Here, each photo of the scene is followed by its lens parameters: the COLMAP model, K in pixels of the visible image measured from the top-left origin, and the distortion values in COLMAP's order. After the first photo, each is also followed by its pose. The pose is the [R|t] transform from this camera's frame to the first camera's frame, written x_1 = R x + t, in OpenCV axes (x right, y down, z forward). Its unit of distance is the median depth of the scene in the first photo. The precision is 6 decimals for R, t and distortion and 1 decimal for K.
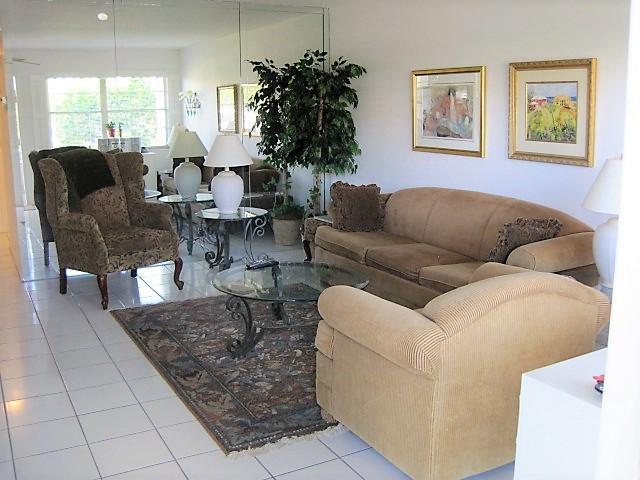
lens RADIAL K [[656.7, 0, 326.1], [0, 656.7, 236.9], [0, 0, 1]] dist [-0.135222, 0.000000]
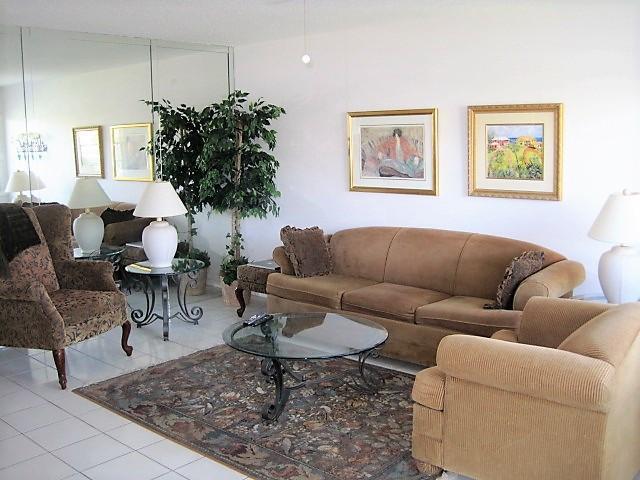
lens RADIAL K [[656.7, 0, 317.7], [0, 656.7, 240.2], [0, 0, 1]] dist [-0.135222, 0.000000]
pose [[0.943460, -0.062084, 0.325620, -0.293847], [0.077068, 0.996469, -0.033308, -0.031708], [-0.322403, 0.056520, 0.944914, 0.077247]]
